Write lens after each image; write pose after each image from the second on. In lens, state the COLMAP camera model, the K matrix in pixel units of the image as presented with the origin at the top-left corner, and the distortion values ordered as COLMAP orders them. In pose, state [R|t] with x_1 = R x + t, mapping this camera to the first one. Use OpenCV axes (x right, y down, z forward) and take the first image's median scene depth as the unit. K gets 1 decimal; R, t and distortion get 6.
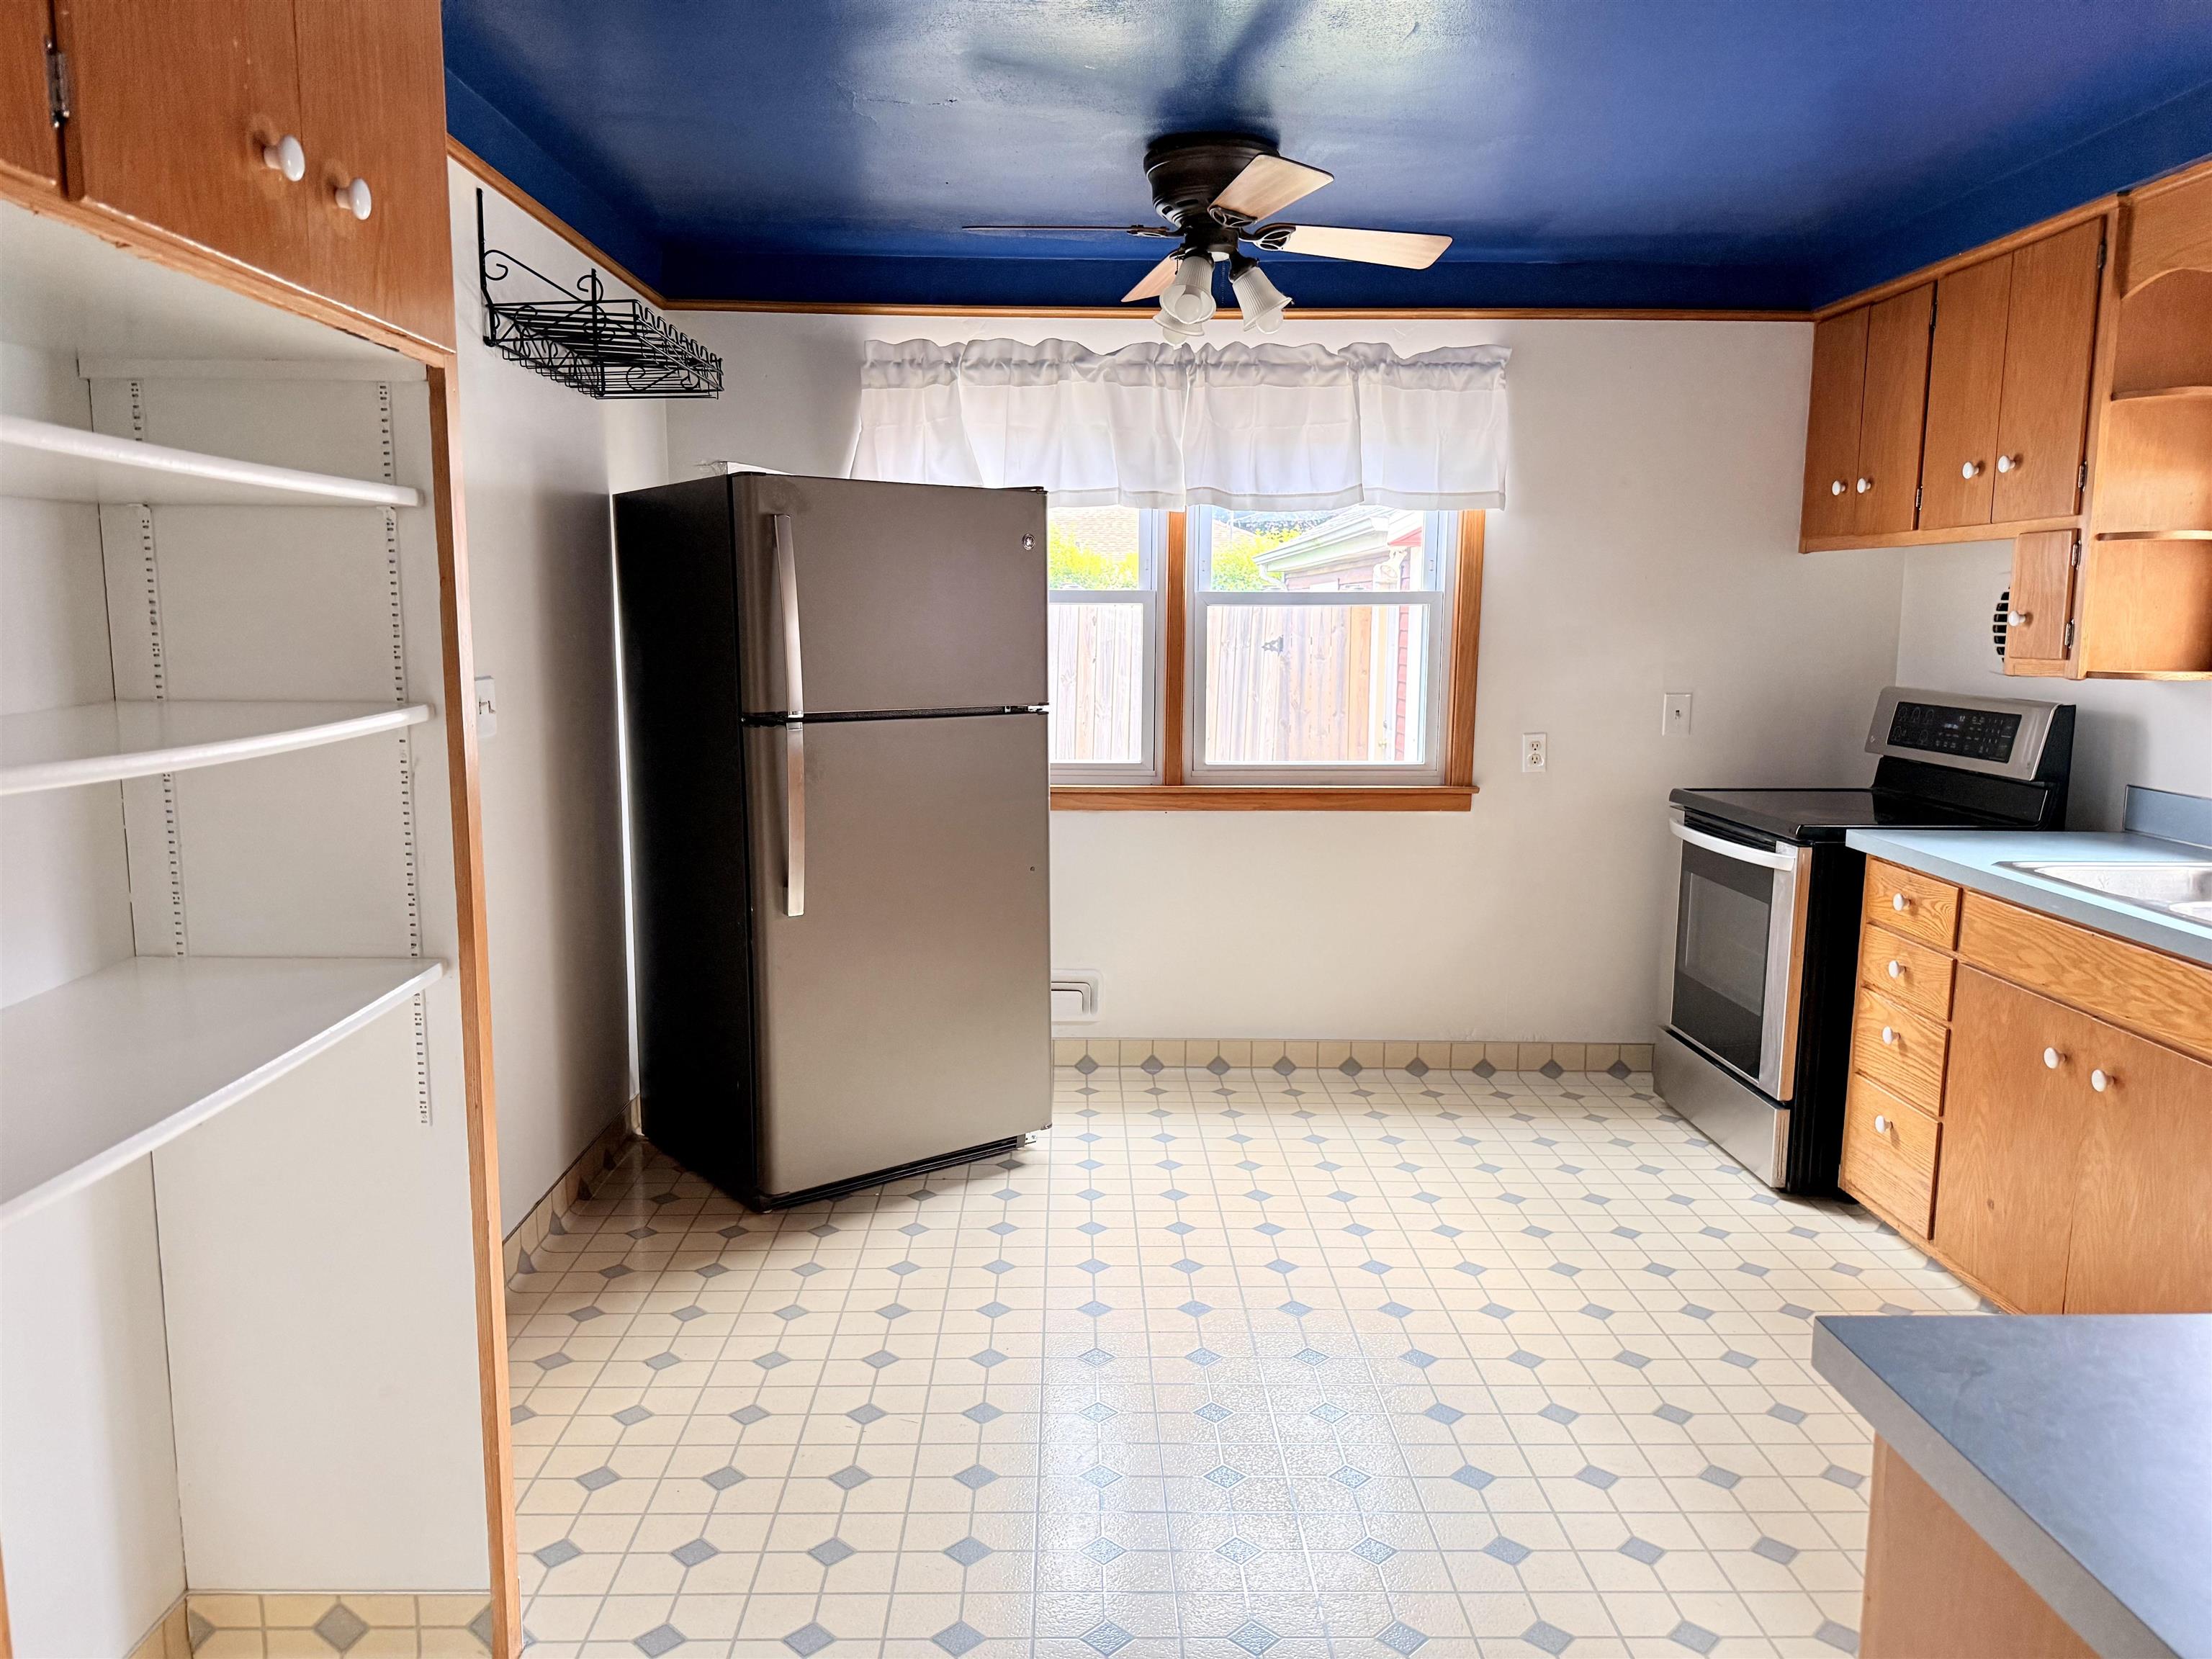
lens RADIAL K [[1516.8, 0, 1098.1], [0, 1516.8, 824.5], [0, 0, 1]] dist [-0.009783, -0.015243]
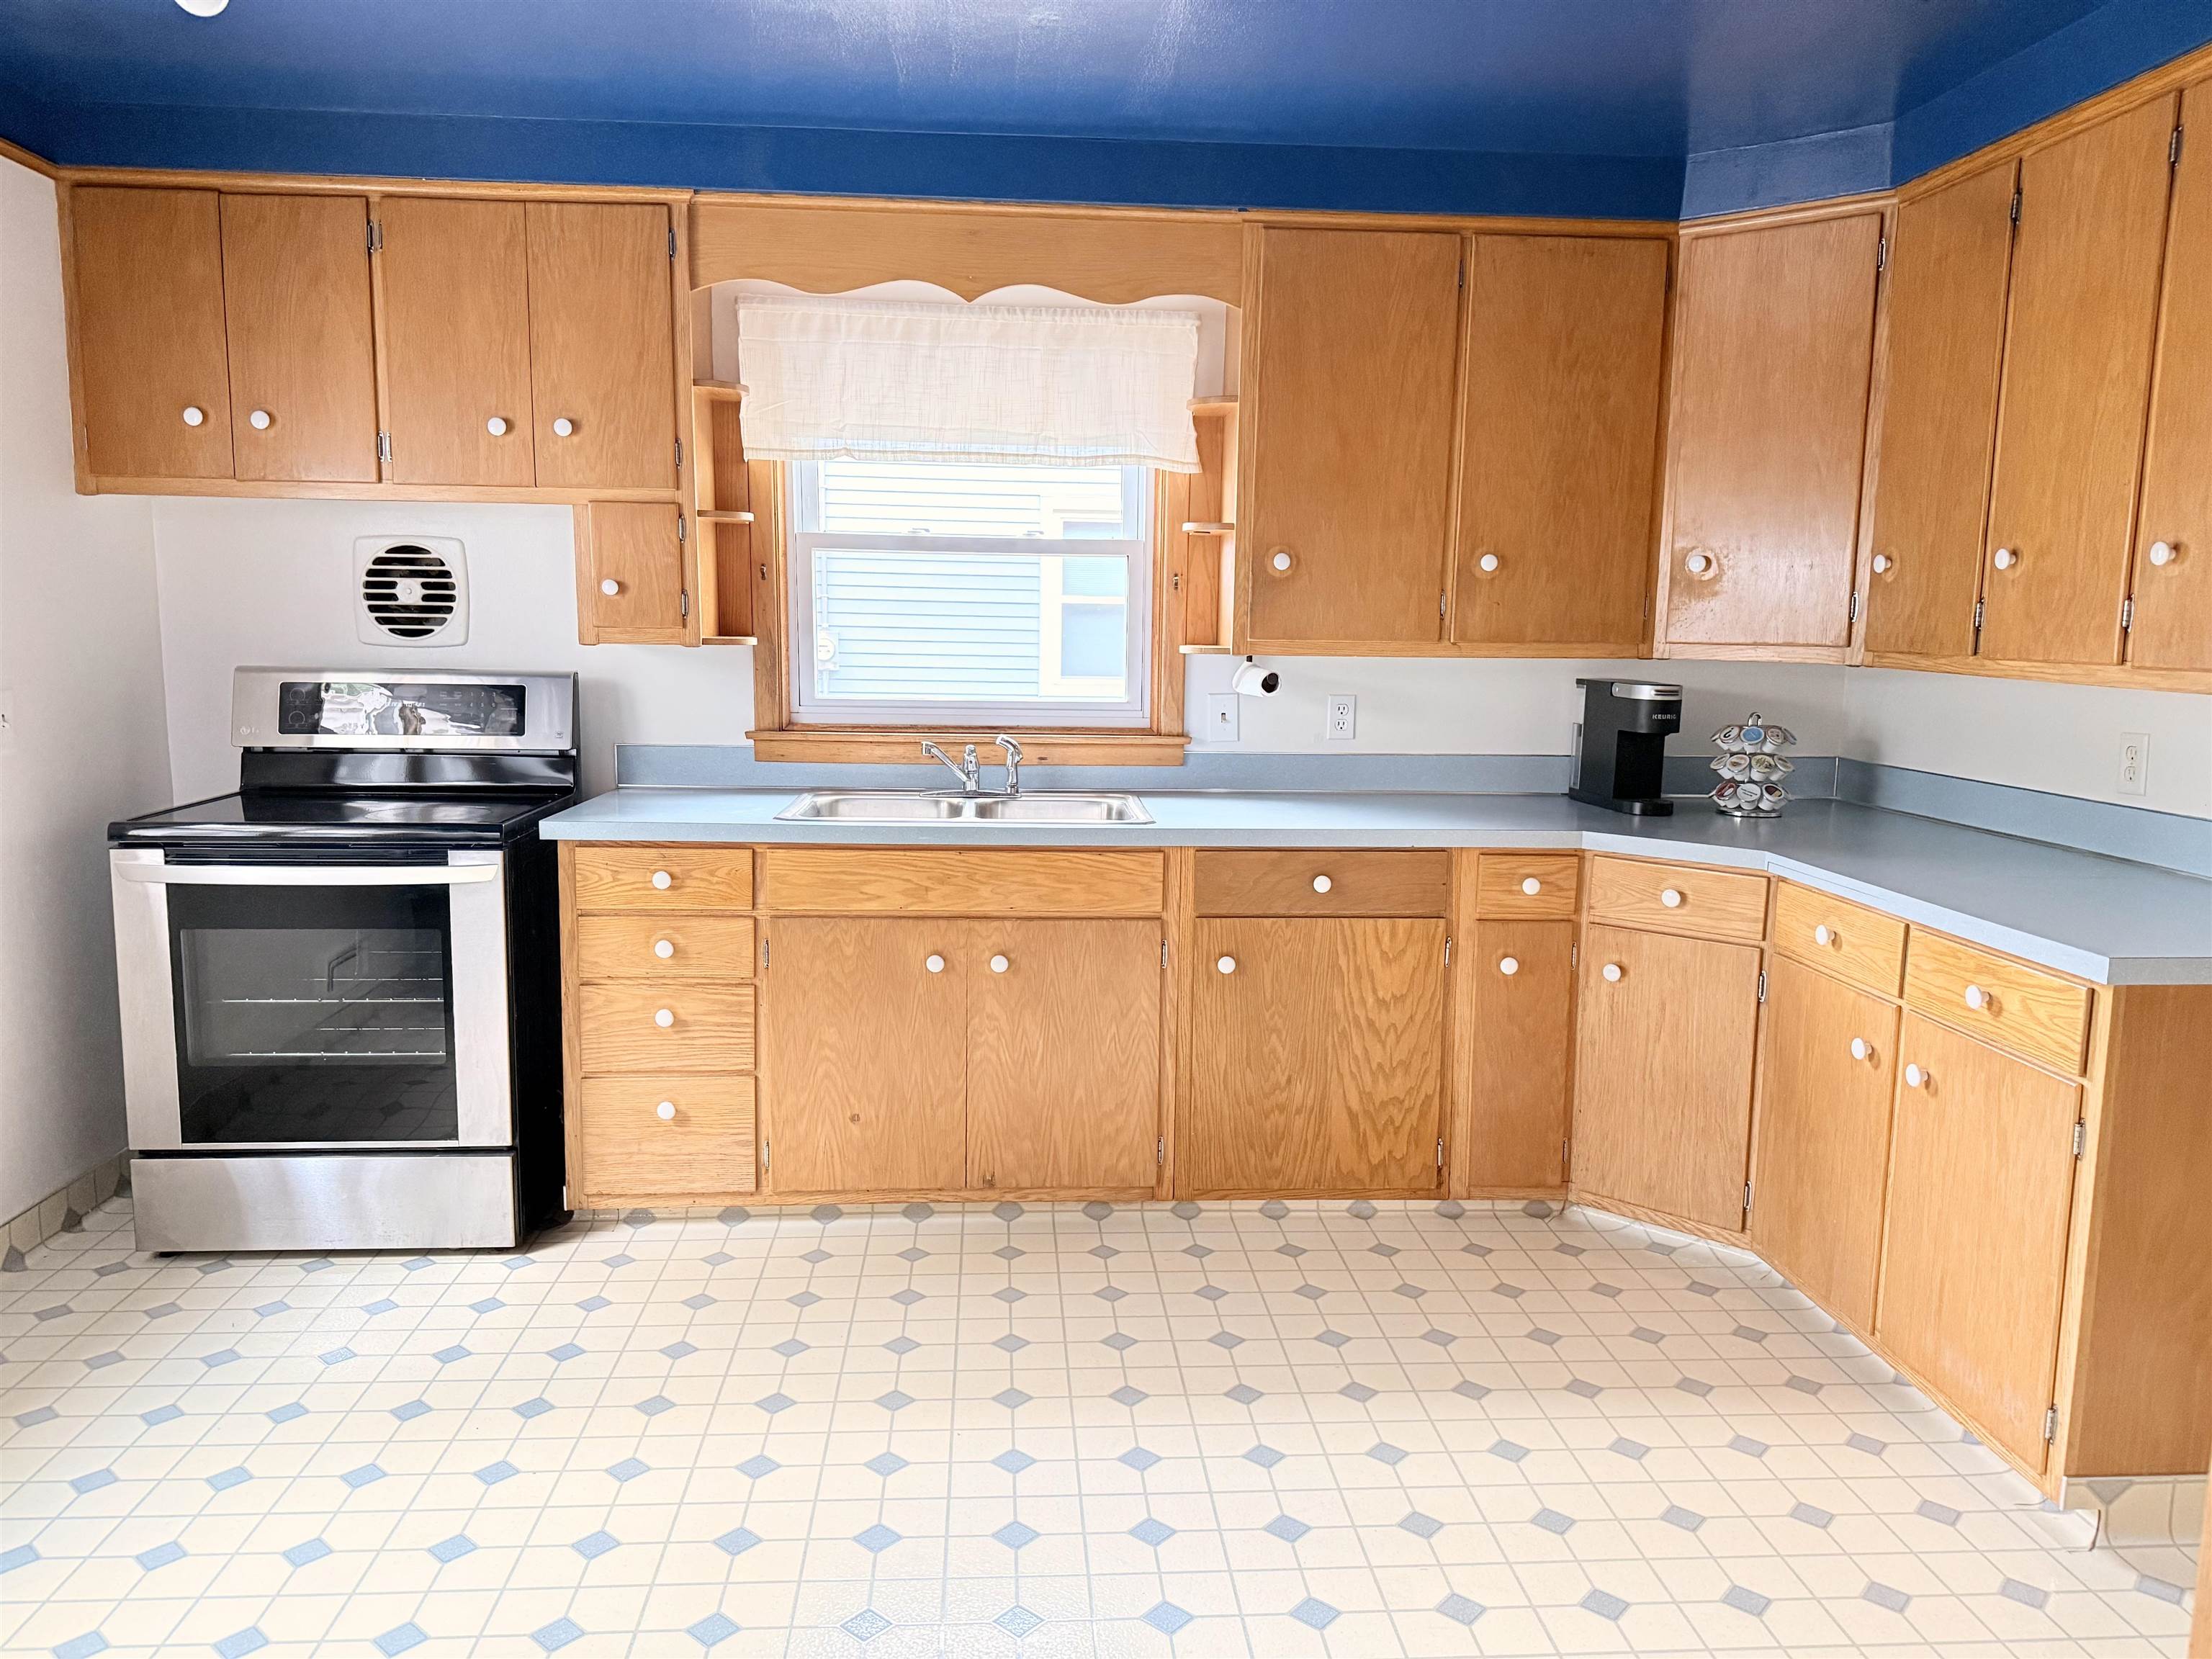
lens RADIAL K [[1516.8, 0, 1102.8], [0, 1516.8, 837.5], [0, 0, 1]] dist [-0.009783, -0.015243]
pose [[-0.066242, -0.145639, 0.987118, -0.455939], [0.120660, 0.980862, 0.152813, -0.092336], [-0.990481, 0.129228, -0.047401, 0.785095]]
